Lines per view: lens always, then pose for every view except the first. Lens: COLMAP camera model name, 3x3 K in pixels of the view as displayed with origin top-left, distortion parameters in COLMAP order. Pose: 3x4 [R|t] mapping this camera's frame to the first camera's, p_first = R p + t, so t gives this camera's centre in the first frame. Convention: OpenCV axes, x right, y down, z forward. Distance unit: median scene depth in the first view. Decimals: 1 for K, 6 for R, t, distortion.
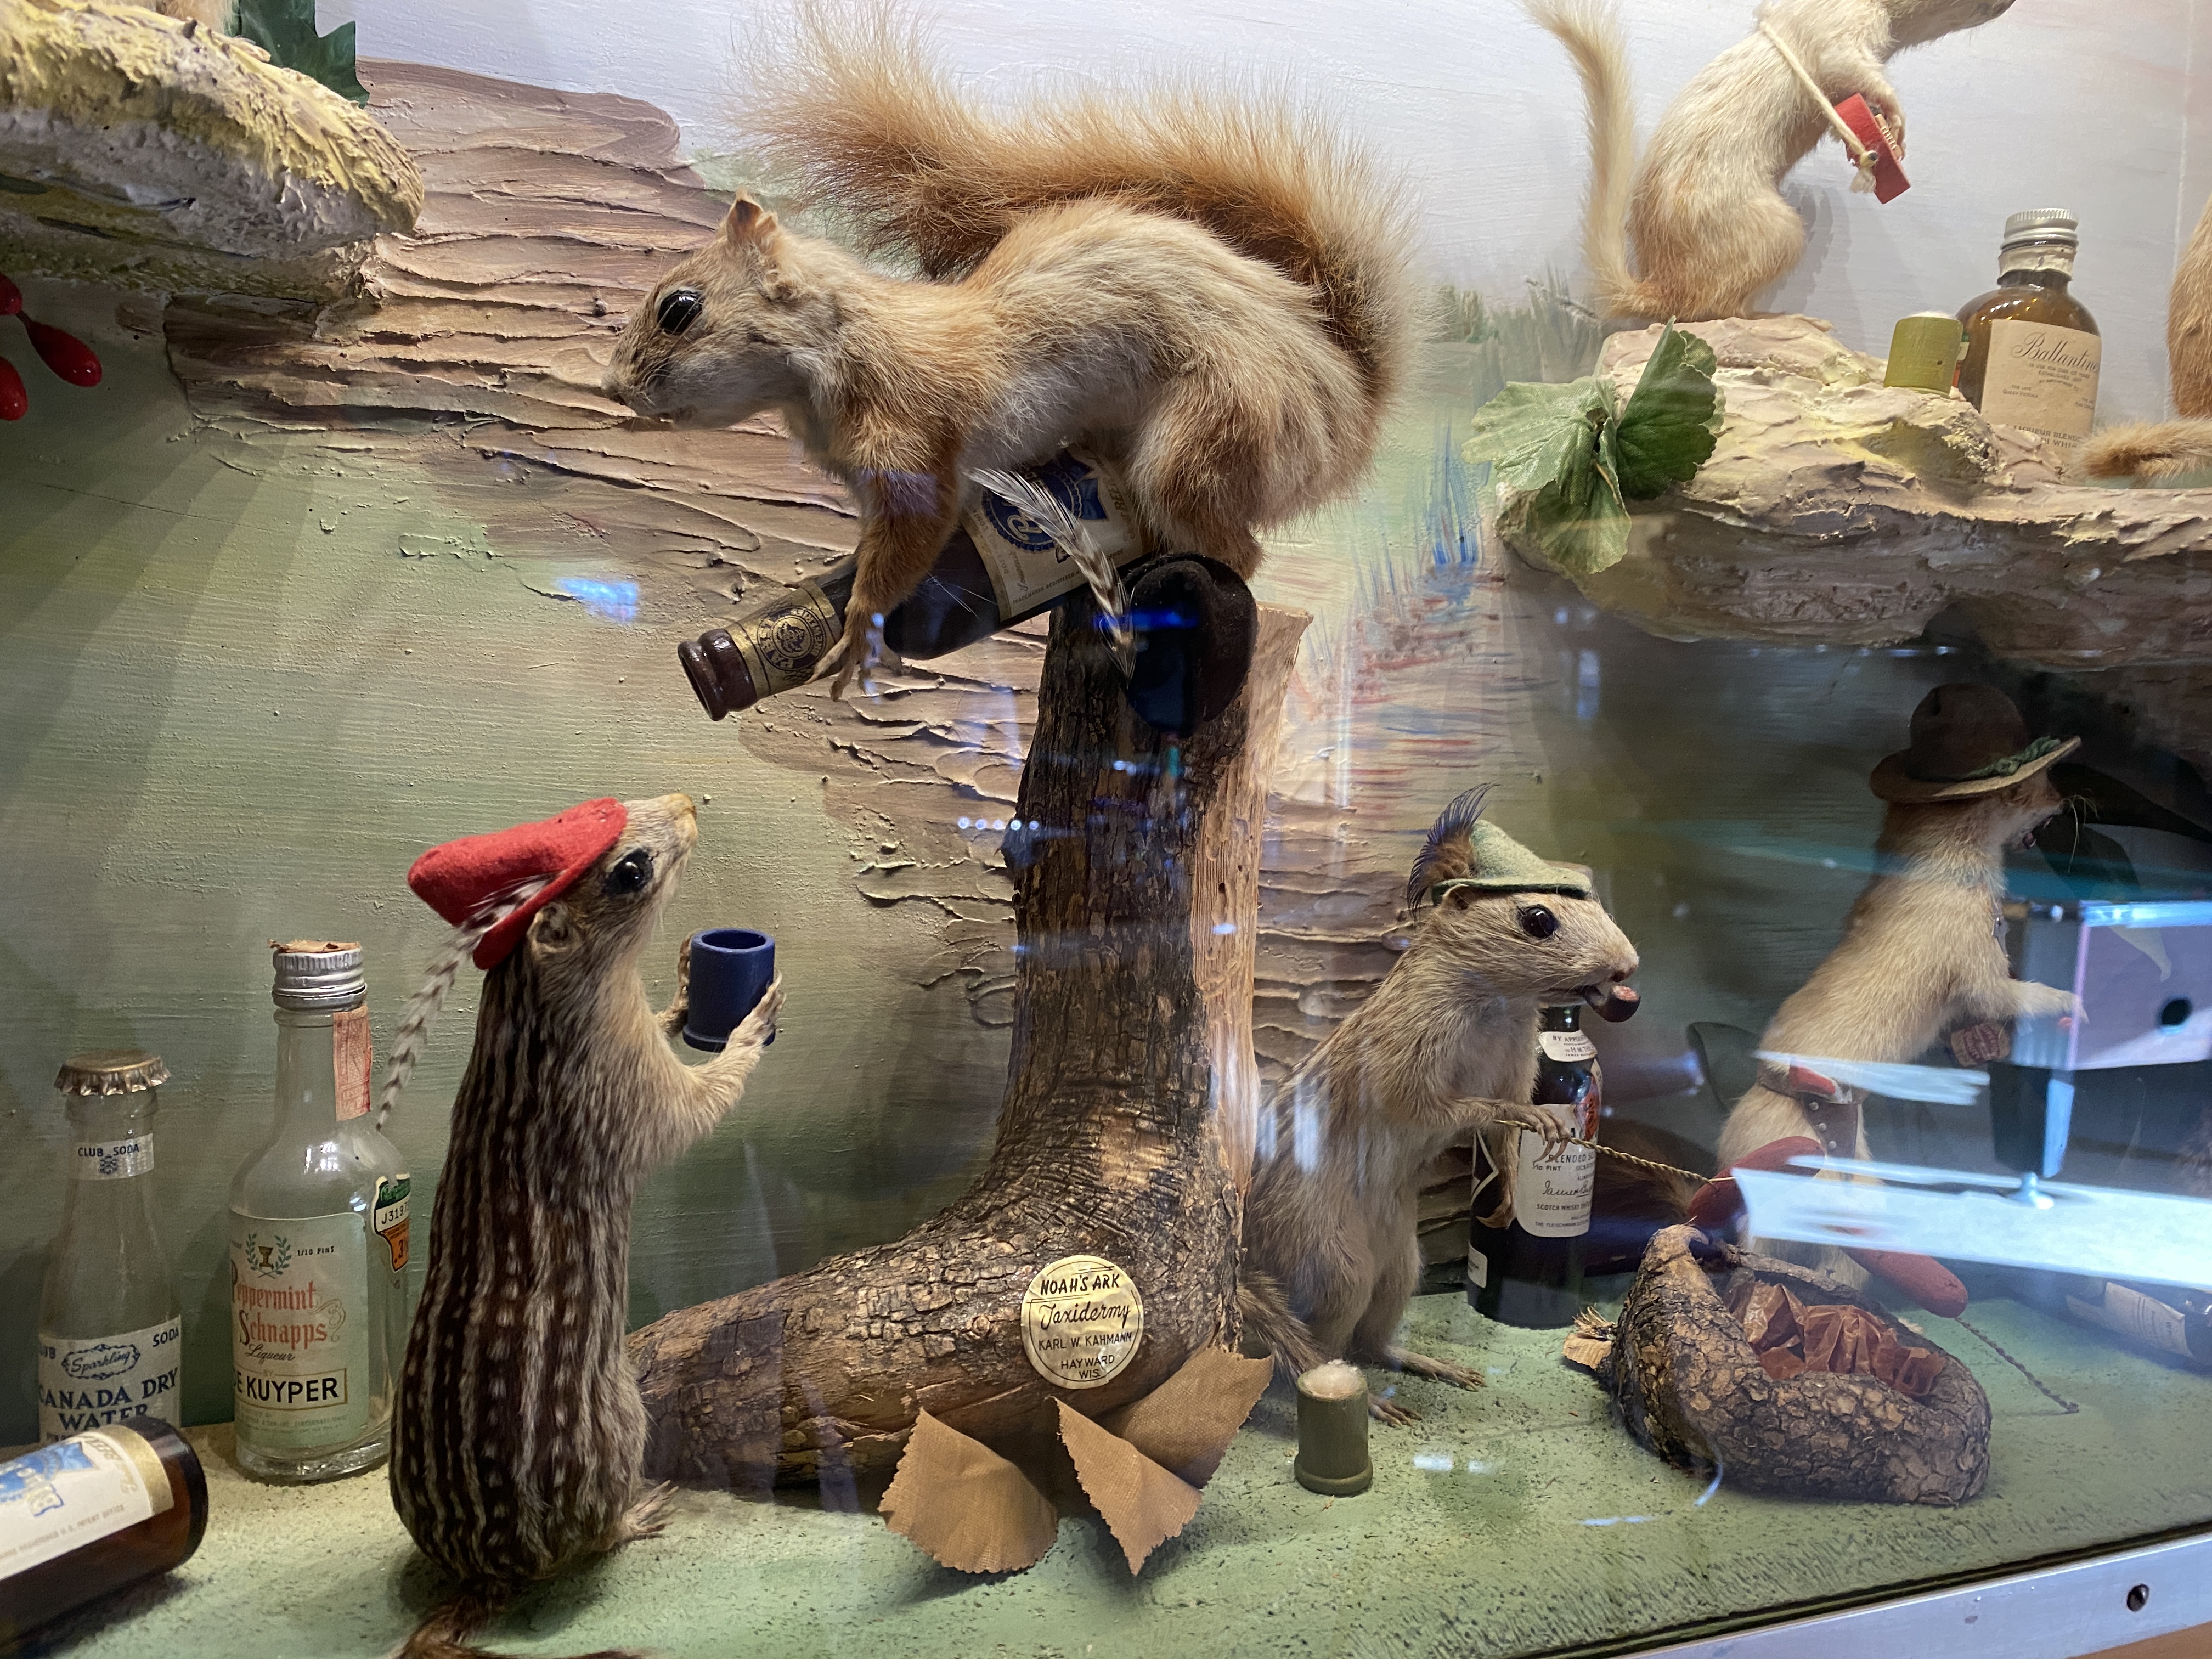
lens RADIAL K [[1689.8, 0, 1095.3], [0, 1689.8, 812.3], [0, 0, 1]] dist [0.003030, -0.013251]
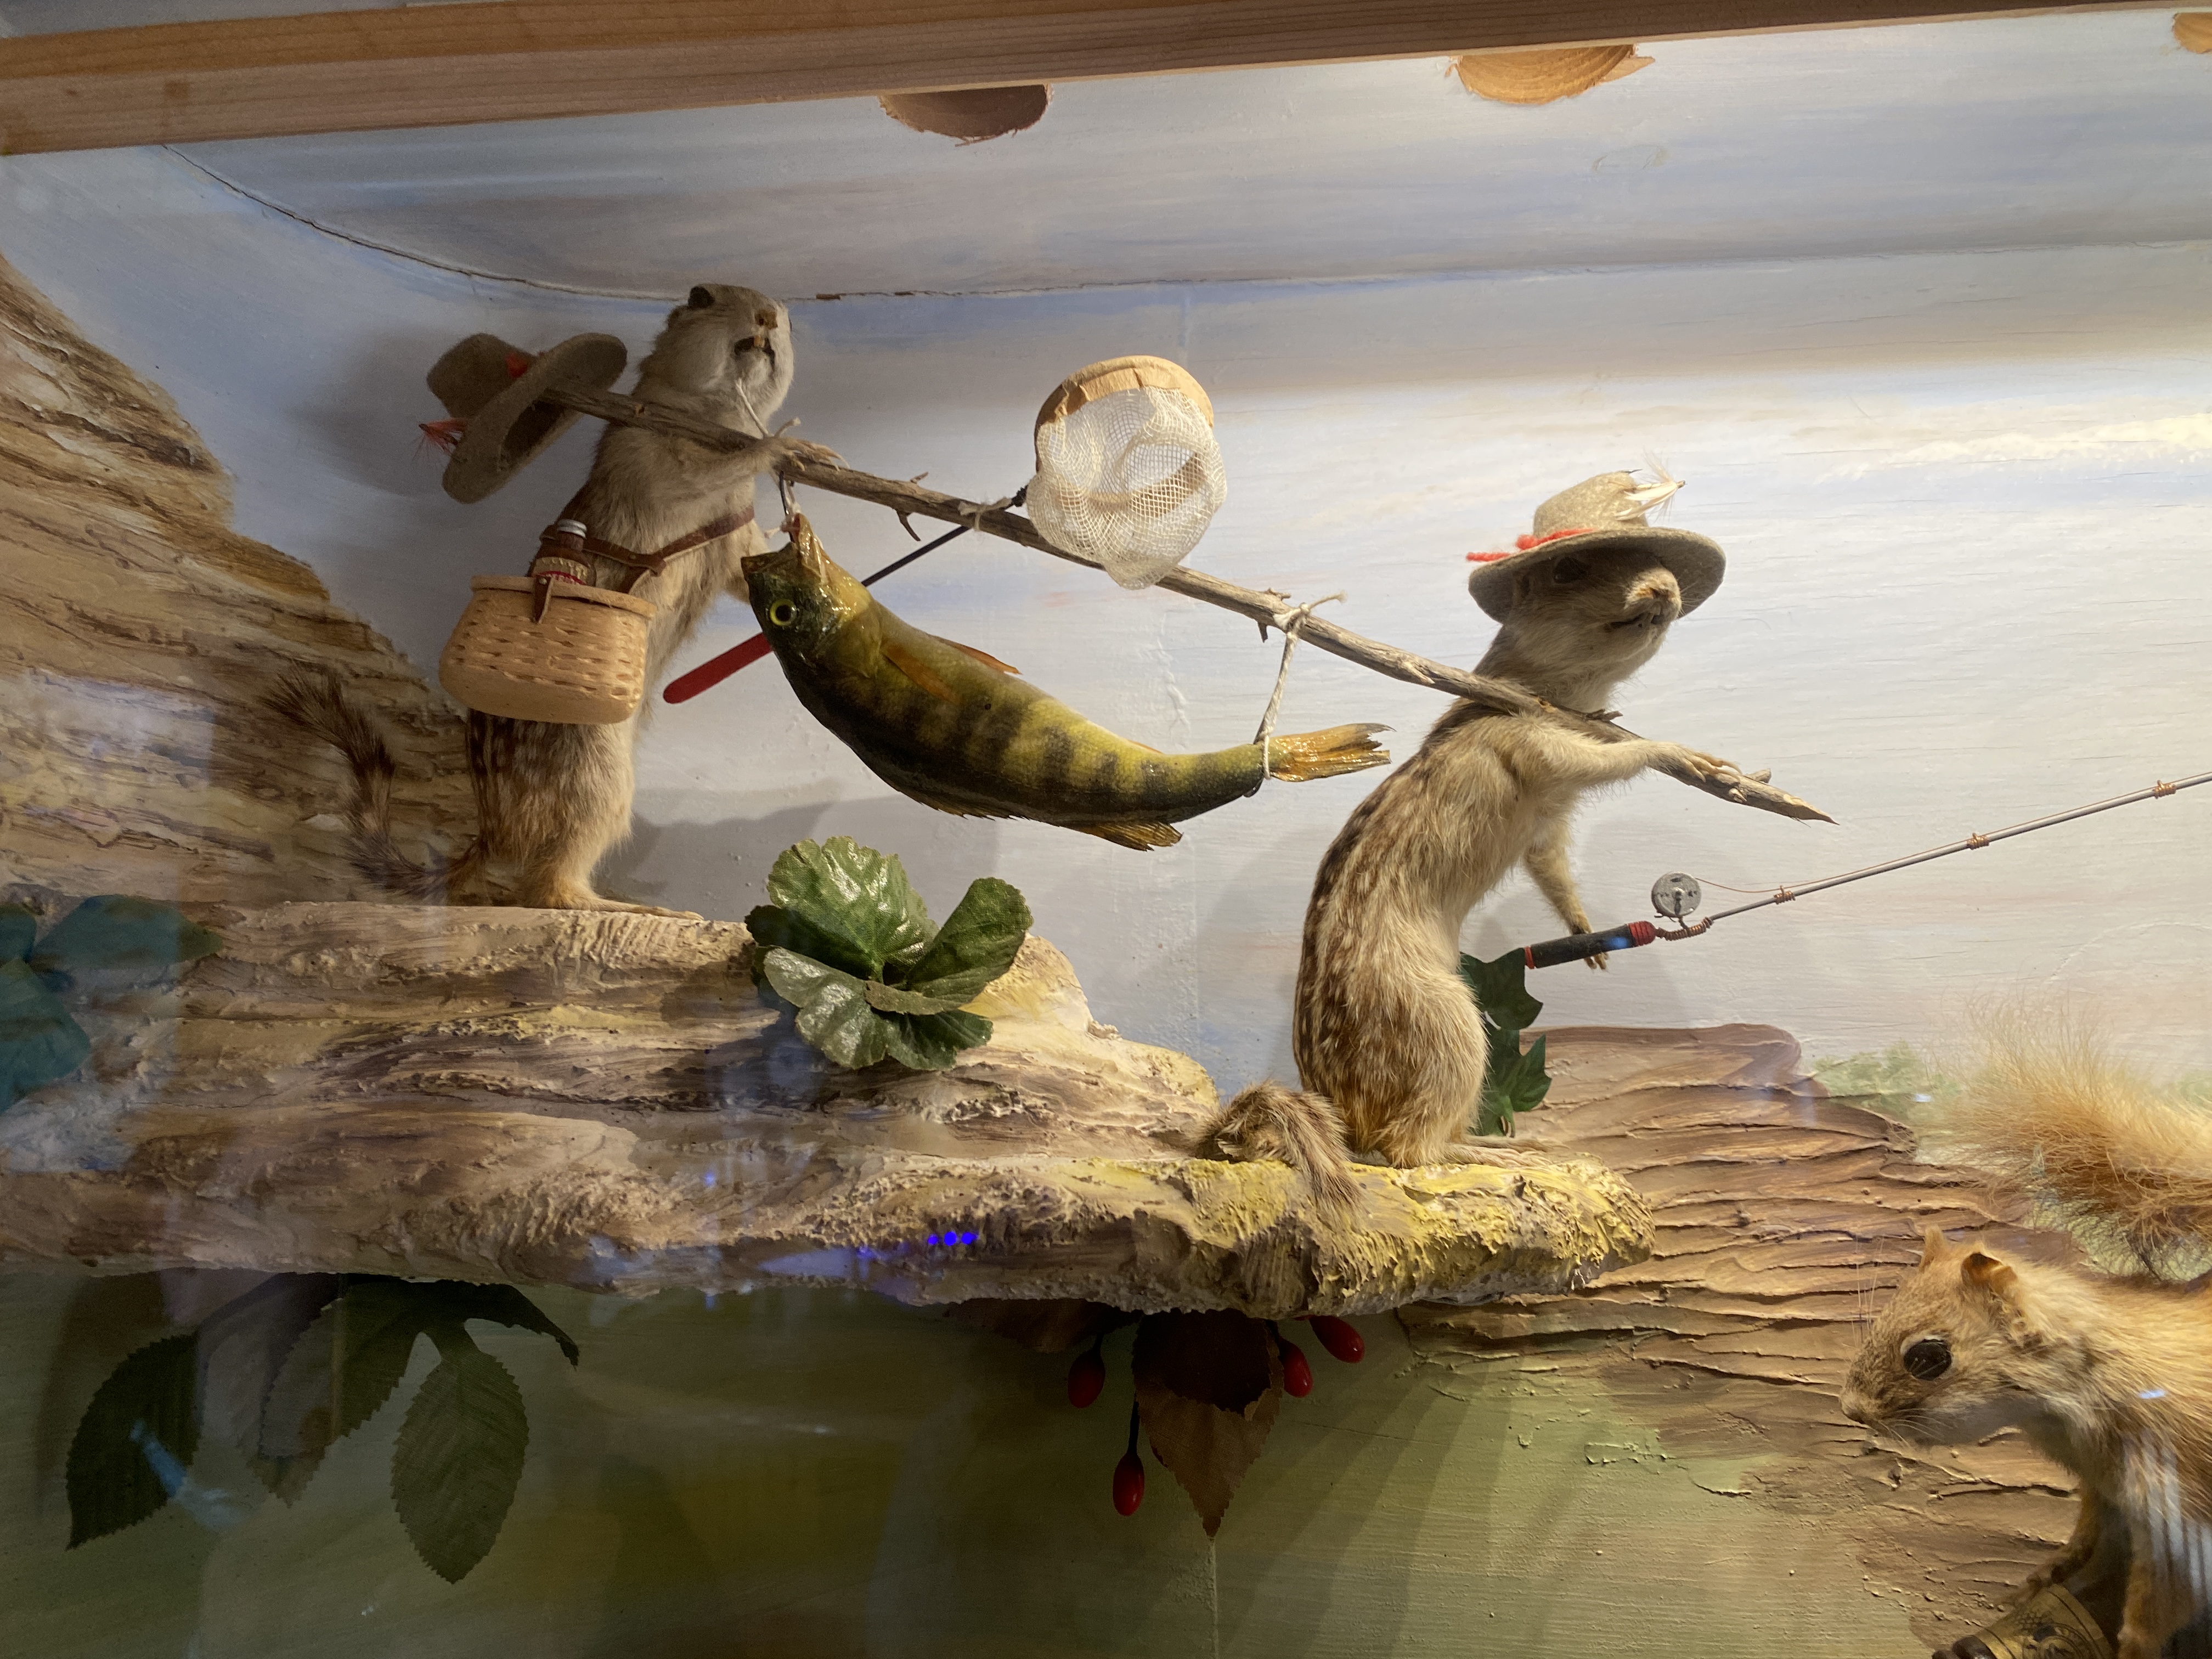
lens RADIAL K [[1689.8, 0, 1102.5], [0, 1689.8, 833.6], [0, 0, 1]] dist [0.003030, -0.013251]
pose [[0.912261, -0.099480, -0.397347, -0.232917], [0.027784, 0.982854, -0.182279, -0.390569], [0.408667, 0.155246, 0.899383, -0.209609]]
